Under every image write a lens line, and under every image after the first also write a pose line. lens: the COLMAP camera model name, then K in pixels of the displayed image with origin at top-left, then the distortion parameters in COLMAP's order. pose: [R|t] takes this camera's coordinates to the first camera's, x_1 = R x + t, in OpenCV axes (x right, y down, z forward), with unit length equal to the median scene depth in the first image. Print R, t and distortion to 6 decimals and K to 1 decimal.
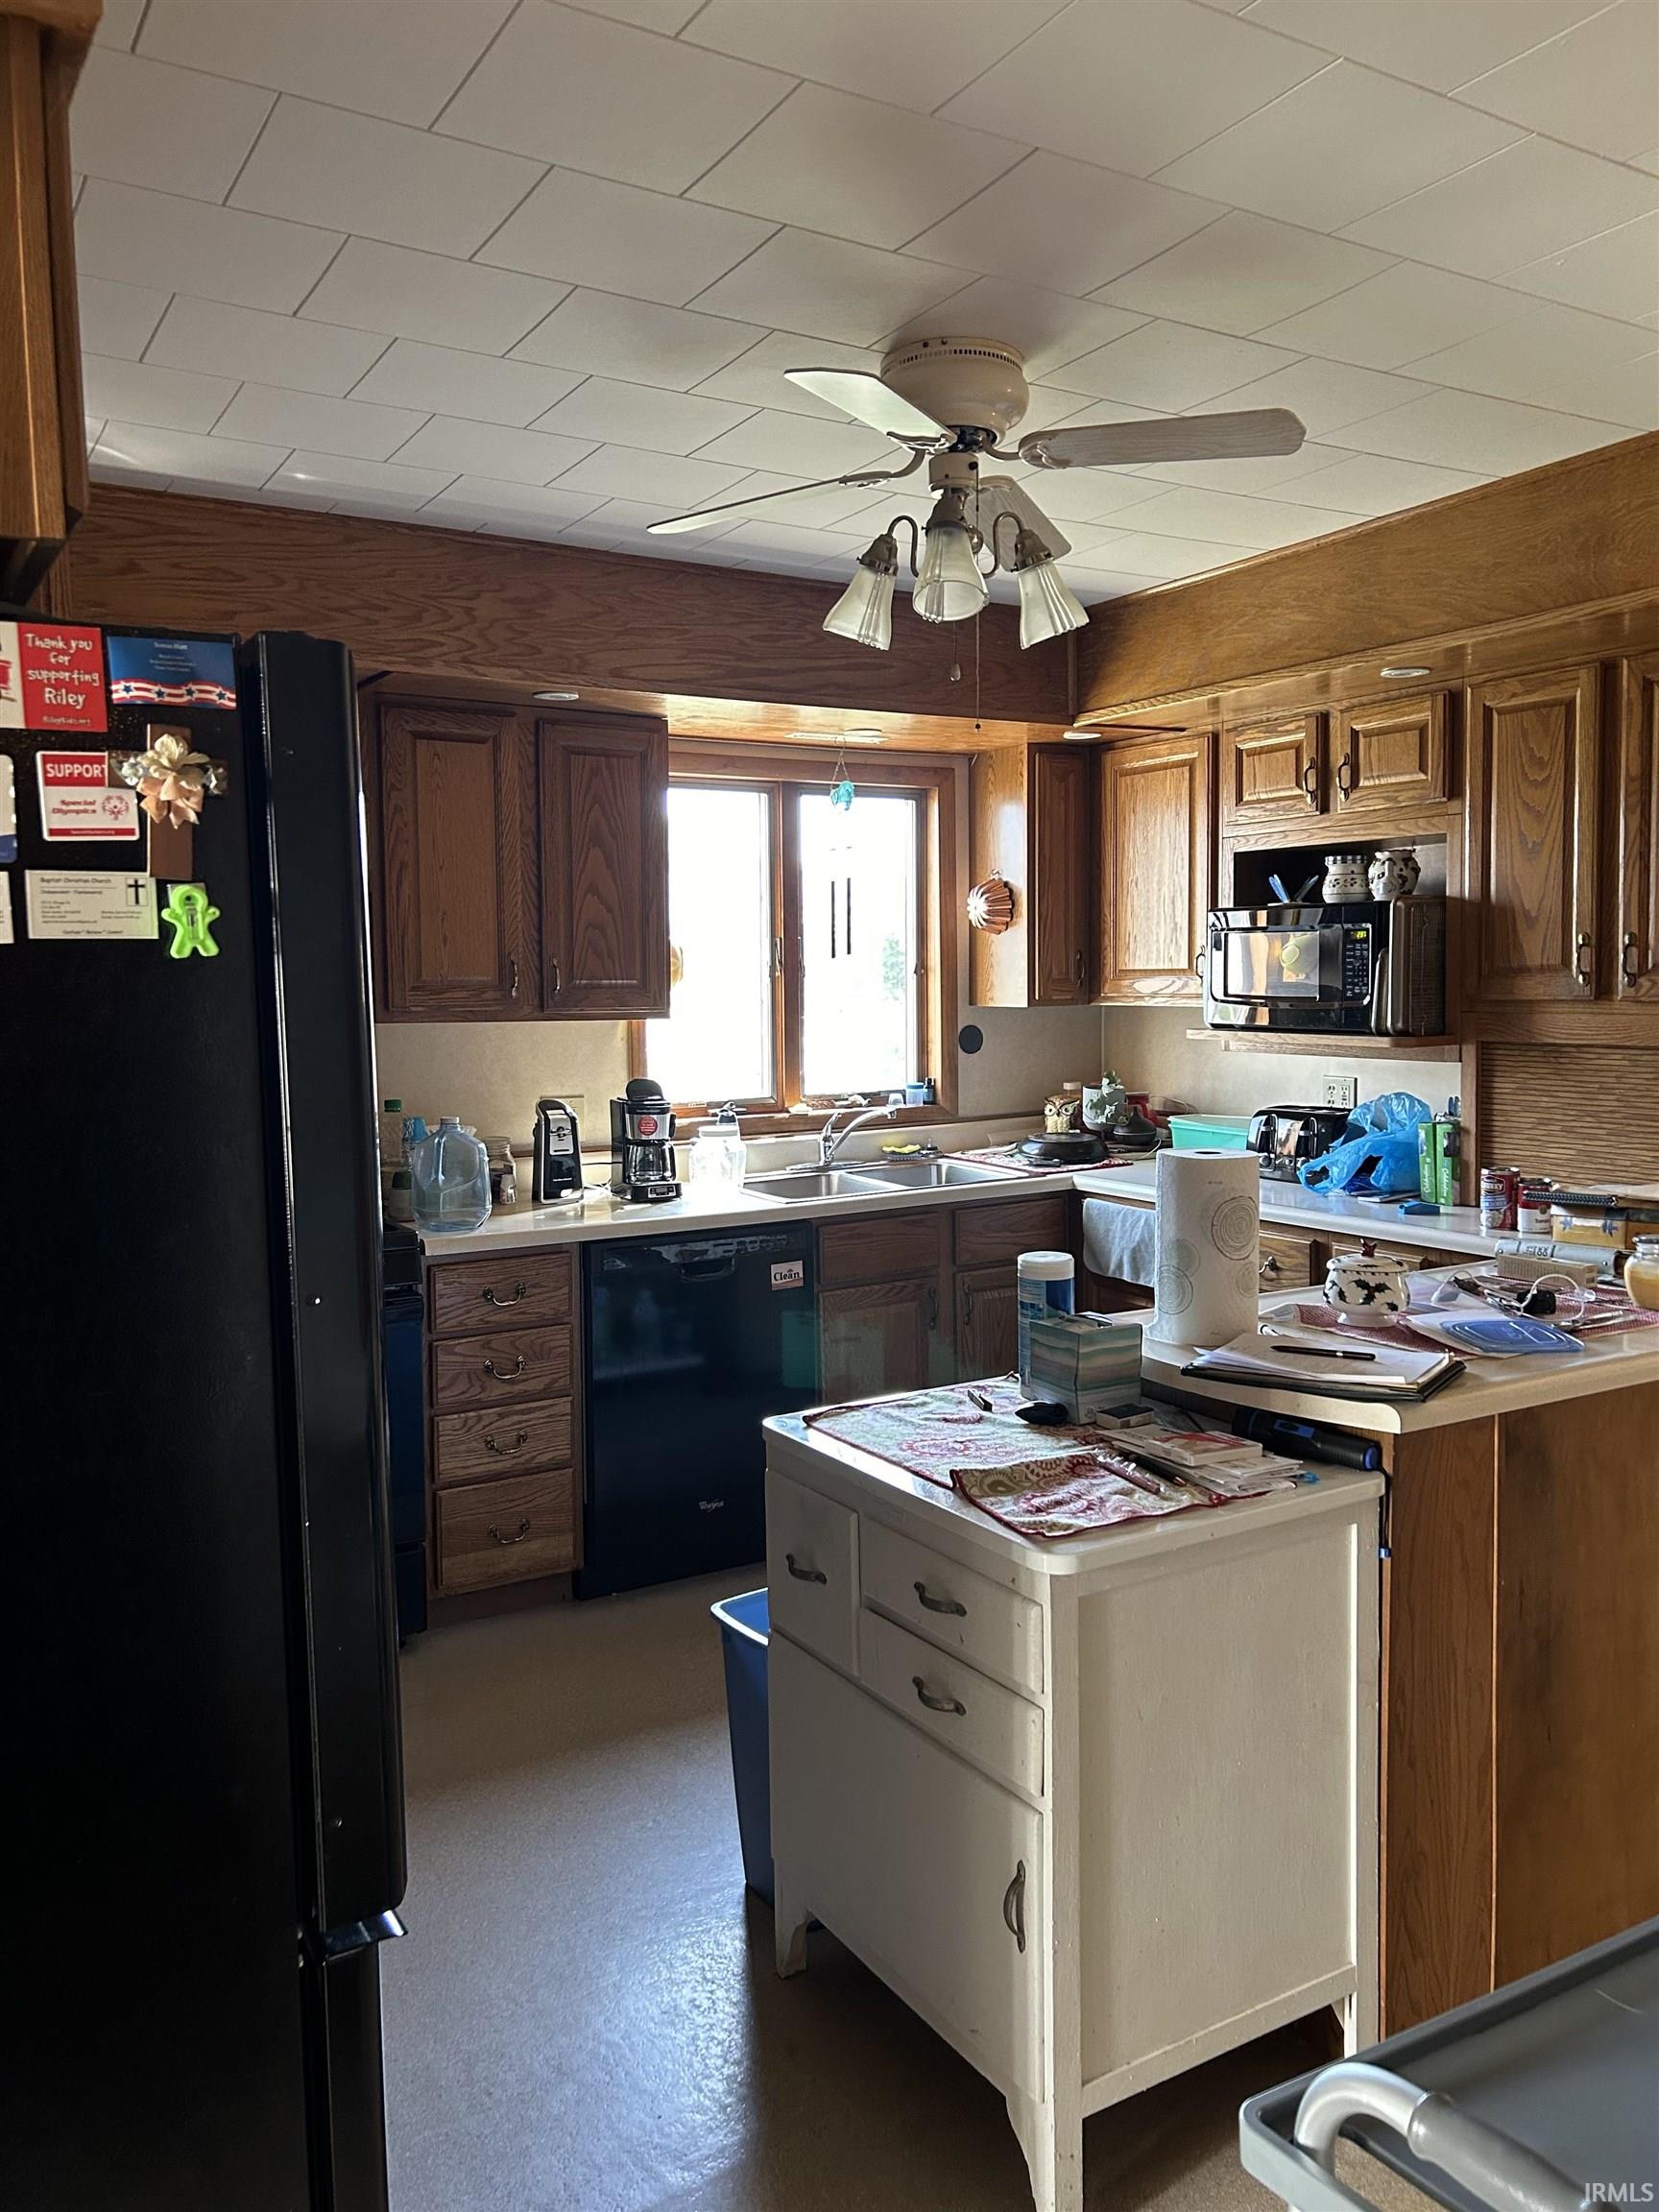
lens RADIAL K [[1657.0, 0, 824.2], [0, 1657.0, 1100.0], [0, 0, 1]] dist [0.010052, 0.002154]
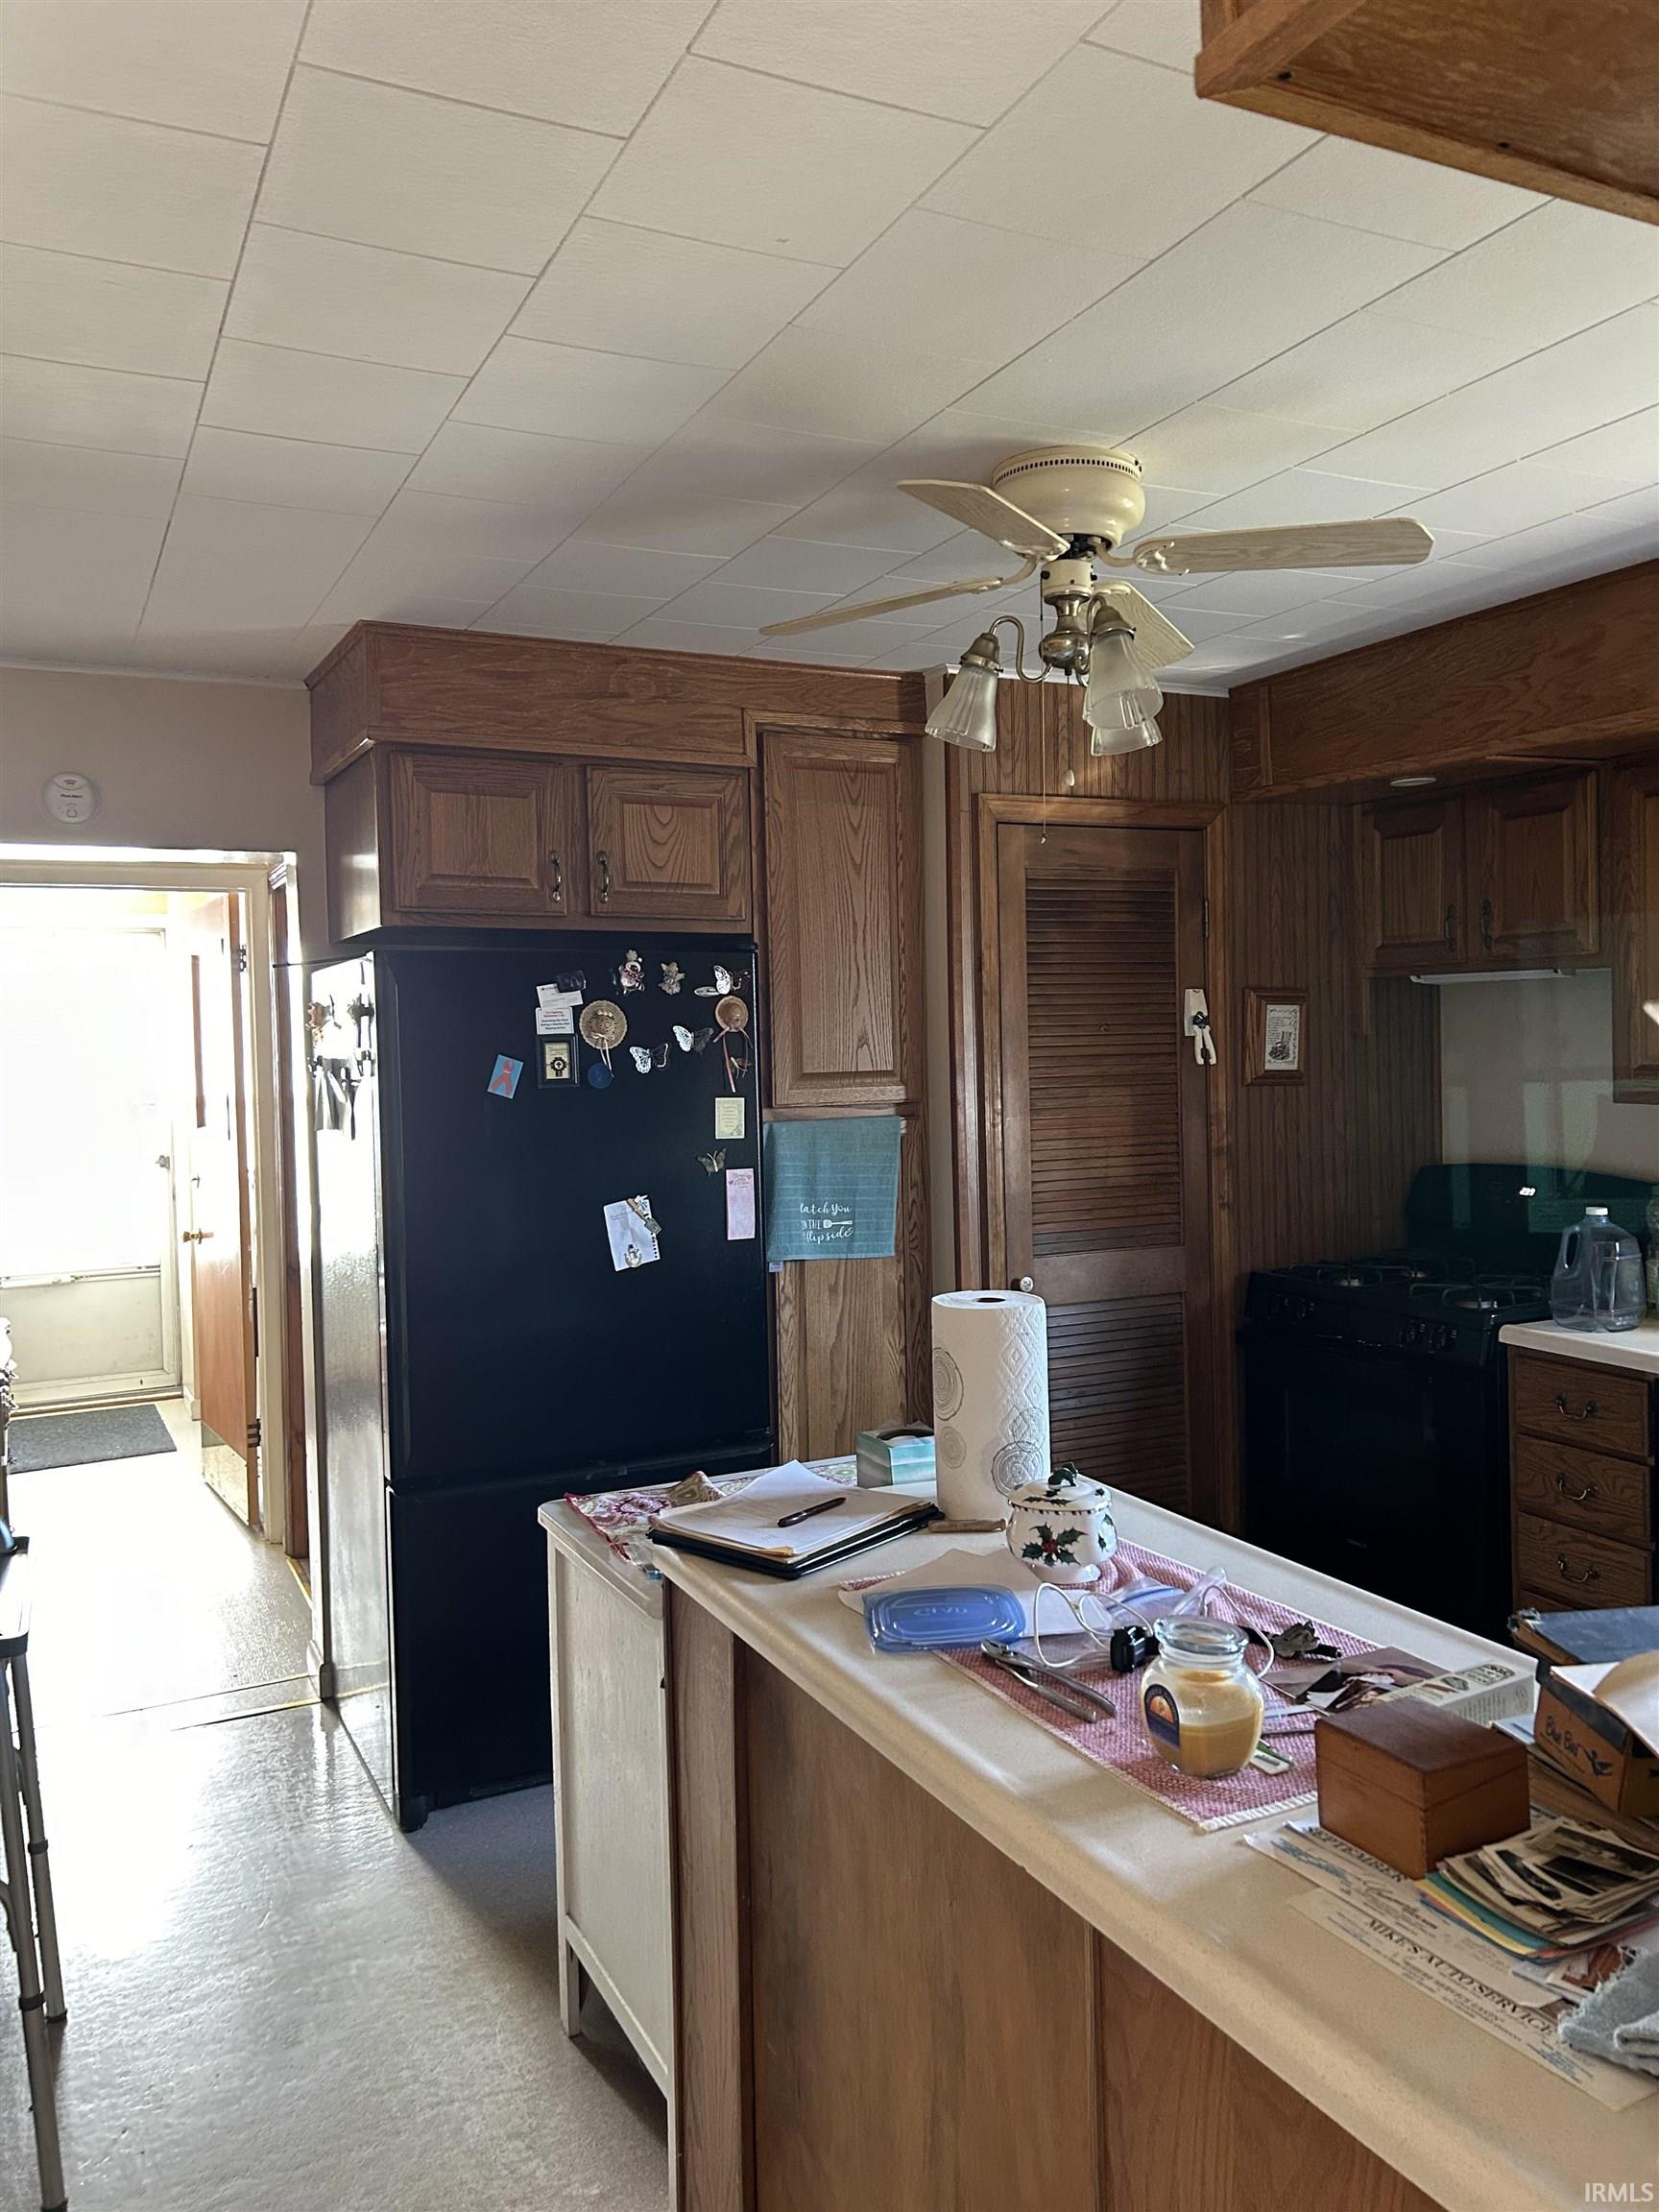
lens RADIAL K [[1657.0, 0, 826.7], [0, 1657.0, 1105.9], [0, 0, 1]] dist [0.010052, 0.002154]
pose [[-0.085965, 0.055424, -0.994755, 0.786790], [-0.054512, 0.996694, 0.060243, -0.085330], [0.994806, 0.059405, -0.082659, 0.693356]]
